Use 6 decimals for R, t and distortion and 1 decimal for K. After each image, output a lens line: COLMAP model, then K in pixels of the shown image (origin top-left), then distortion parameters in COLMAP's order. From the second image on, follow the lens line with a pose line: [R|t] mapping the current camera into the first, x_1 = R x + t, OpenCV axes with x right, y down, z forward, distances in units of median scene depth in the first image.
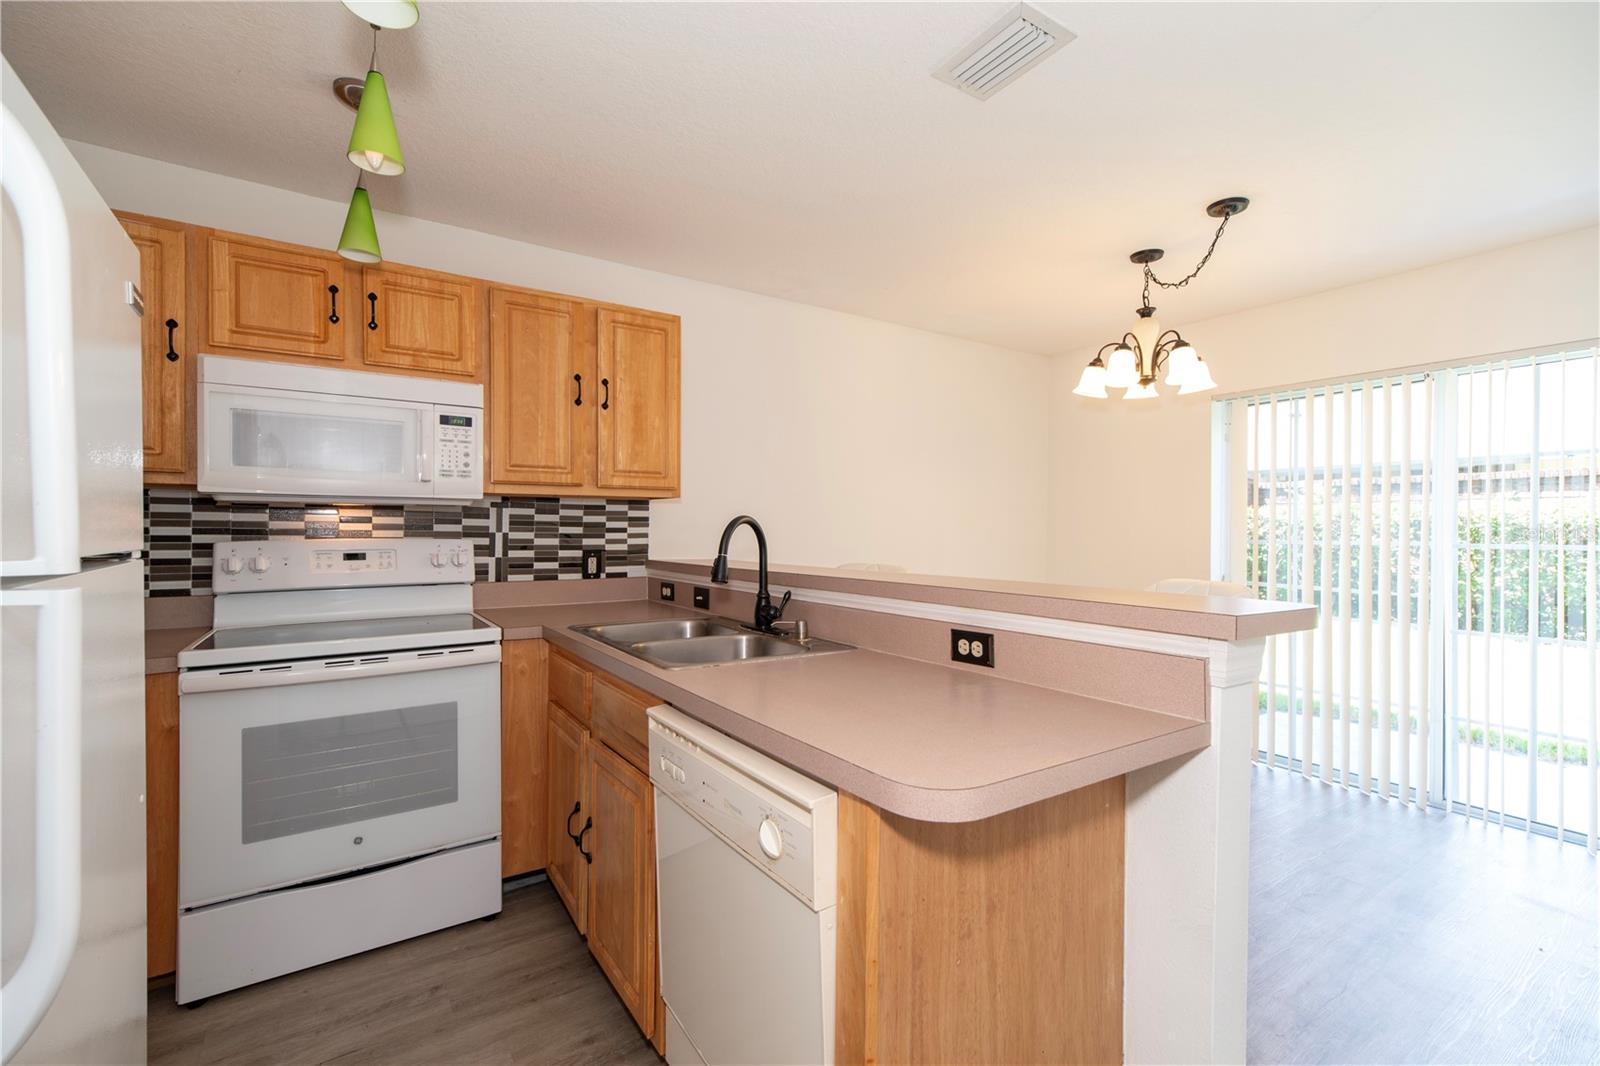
lens RADIAL K [[691.7, 0, 801.9], [0, 691.7, 528.9], [0, 0, 1]] dist [0.008167, 0.001081]
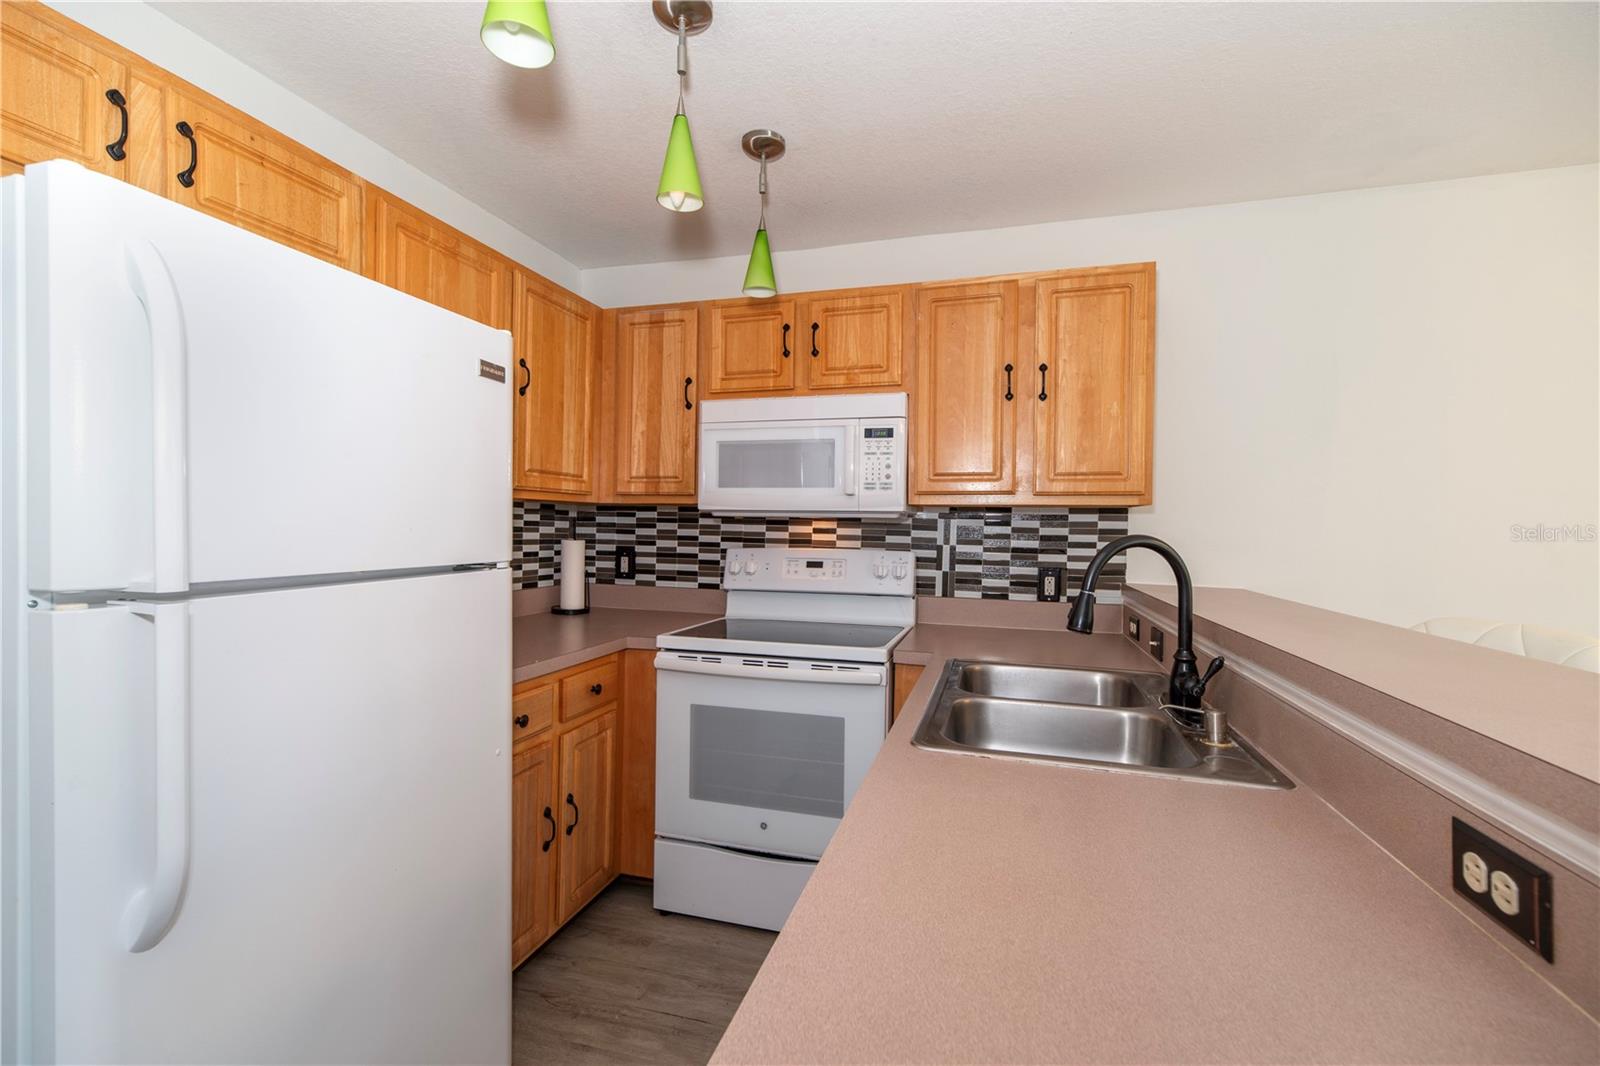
lens RADIAL K [[691.7, 0, 796.6], [0, 691.7, 531.4], [0, 0, 1]] dist [0.008167, 0.001081]
pose [[0.645370, 0.011241, -0.763788, 0.186045], [-0.012585, 0.999912, 0.004082, -0.017765], [0.763767, 0.006978, 0.645455, 0.274487]]
